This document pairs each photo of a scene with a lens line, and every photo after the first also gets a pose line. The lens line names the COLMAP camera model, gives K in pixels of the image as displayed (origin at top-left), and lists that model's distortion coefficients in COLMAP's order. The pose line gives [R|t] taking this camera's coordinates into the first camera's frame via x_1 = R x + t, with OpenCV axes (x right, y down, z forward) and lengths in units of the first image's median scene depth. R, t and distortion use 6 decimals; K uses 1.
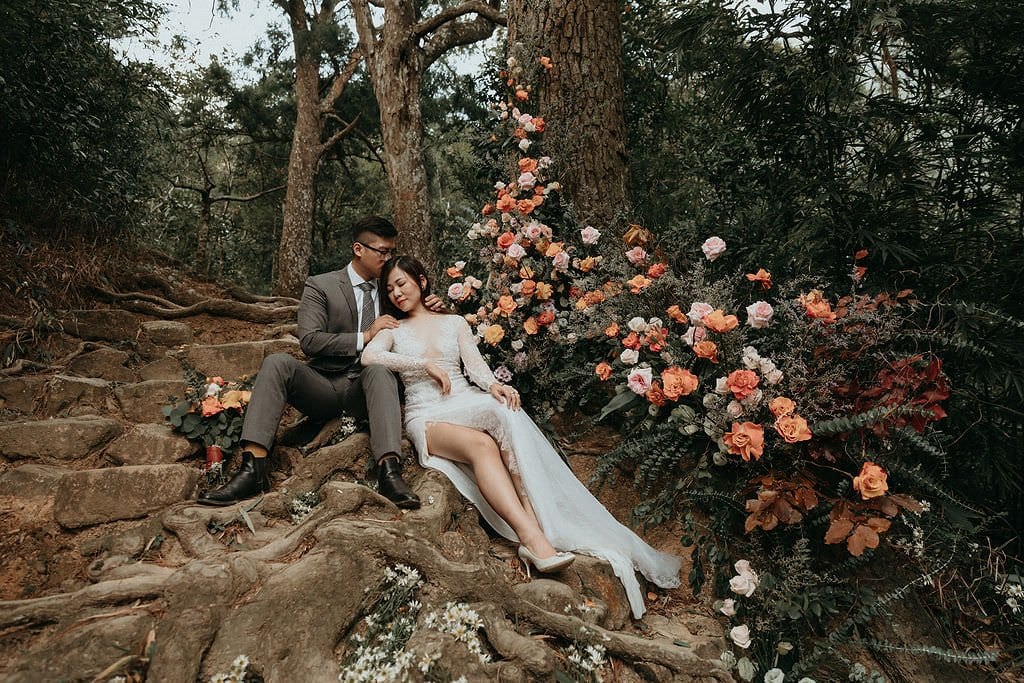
lens RADIAL K [[678.2, 0, 512.0], [0, 678.2, 341.5], [0, 0, 1]] dist [0.010606, -0.002809]
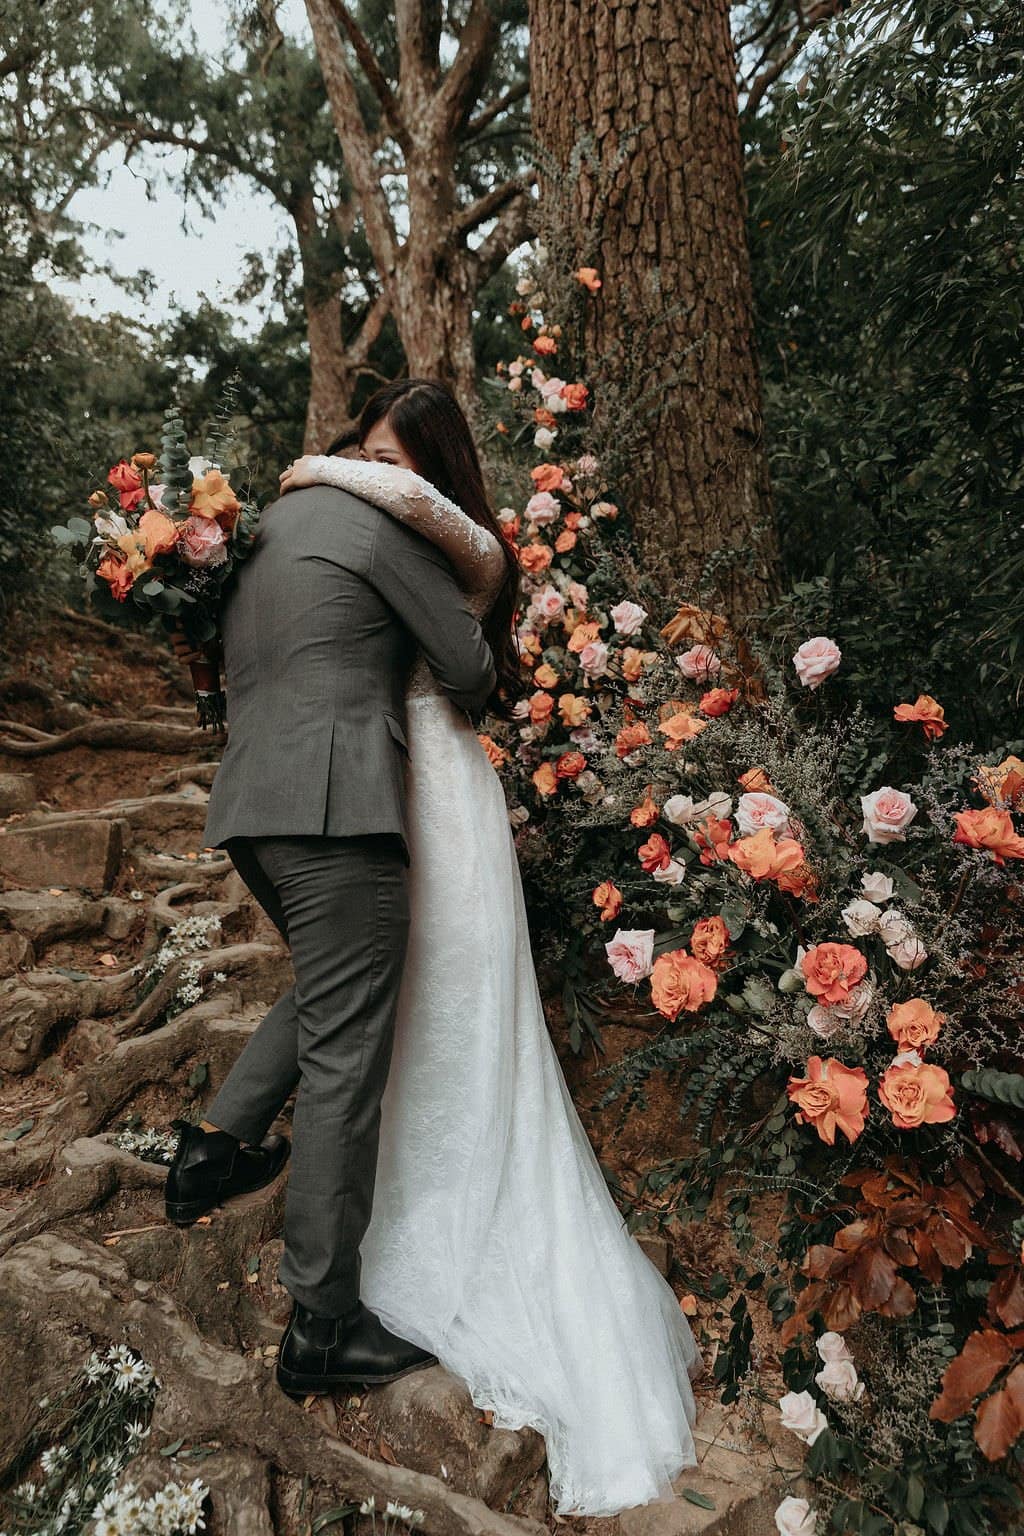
lens RADIAL K [[1055.6, 0, 516.4], [0, 1055.6, 768.4], [0, 0, 1]] dist [-0.001649, 0.001415]
pose [[0.981762, -0.029839, -0.187755, 0.178875], [0.042911, 0.996900, 0.065949, -0.095544], [0.185206, -0.072803, 0.979999, 0.159466]]
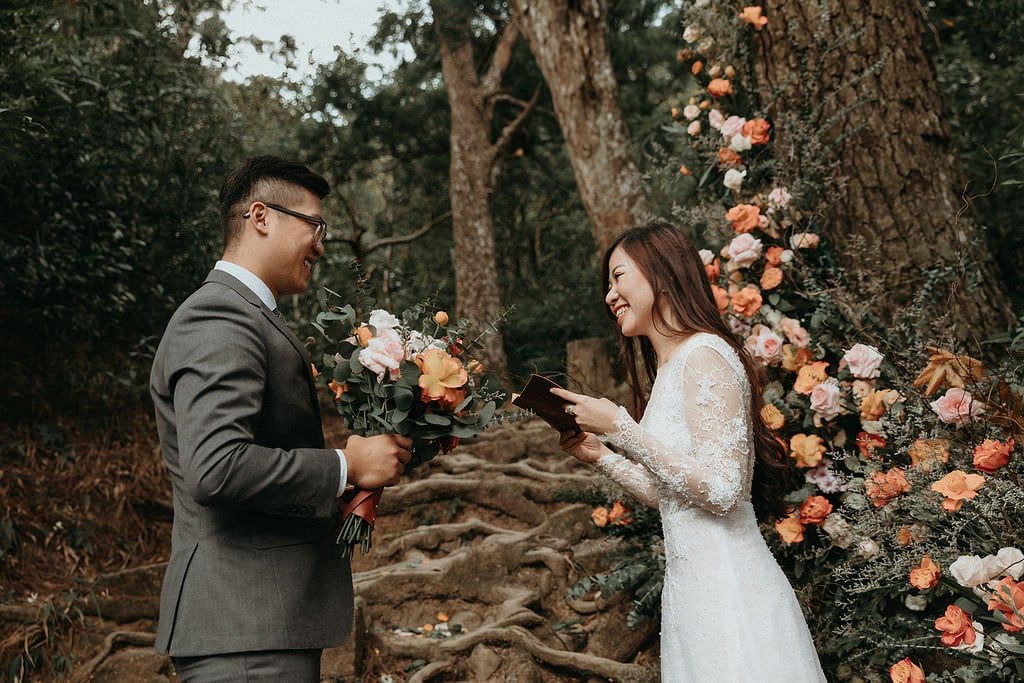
lens RADIAL K [[1073.3, 0, 512.0], [0, 1073.3, 341.5], [0, 0, 1]] dist [-0.000535, -0.004024]
pose [[0.932644, -0.169853, -0.318315, 0.126750], [0.159540, 0.985463, -0.058400, -0.163605], [0.323607, 0.003682, 0.946184, 0.132370]]
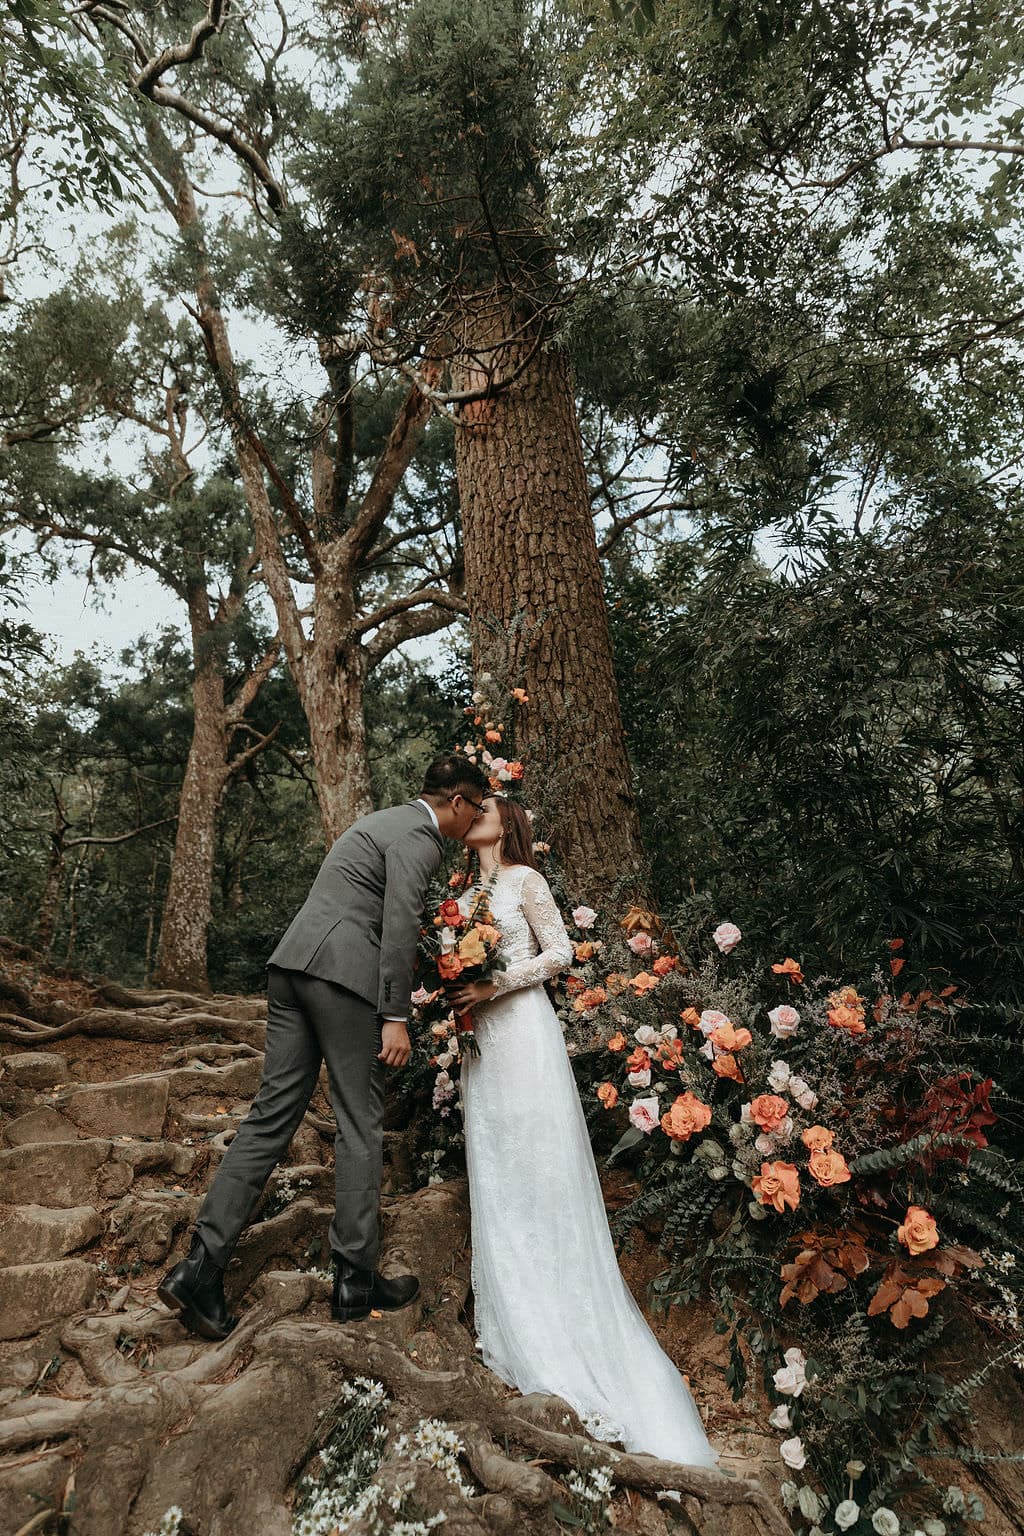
lens RADIAL K [[1017.4, 0, 514.2], [0, 1017.4, 764.3], [0, 0, 1]] dist [0.010606, -0.002809]
pose [[0.998481, -0.051806, 0.018777, 0.019228], [0.054820, 0.968396, -0.243320, -0.042550], [-0.005578, 0.243979, 0.969764, -0.207907]]
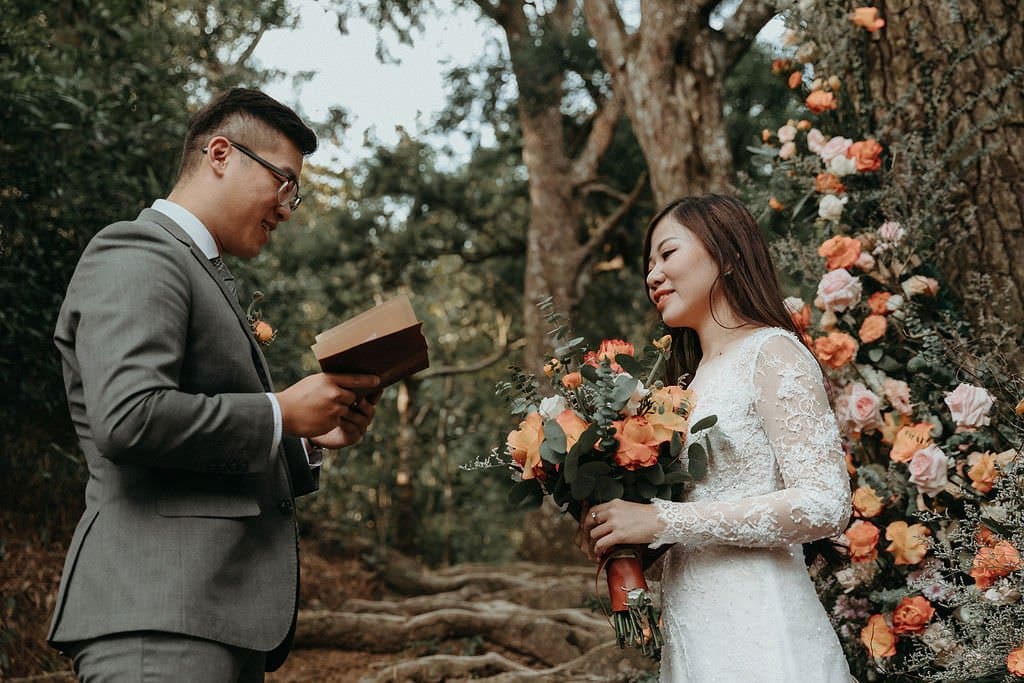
lens RADIAL K [[1397.2, 0, 512.0], [0, 1397.2, 341.5], [0, 0, 1]] dist [0.001633, 0.003128]
pose [[0.916261, -0.164637, -0.365185, 0.173533], [0.094899, 0.974899, -0.201411, -0.051052], [0.389178, 0.149890, 0.908886, 0.131125]]
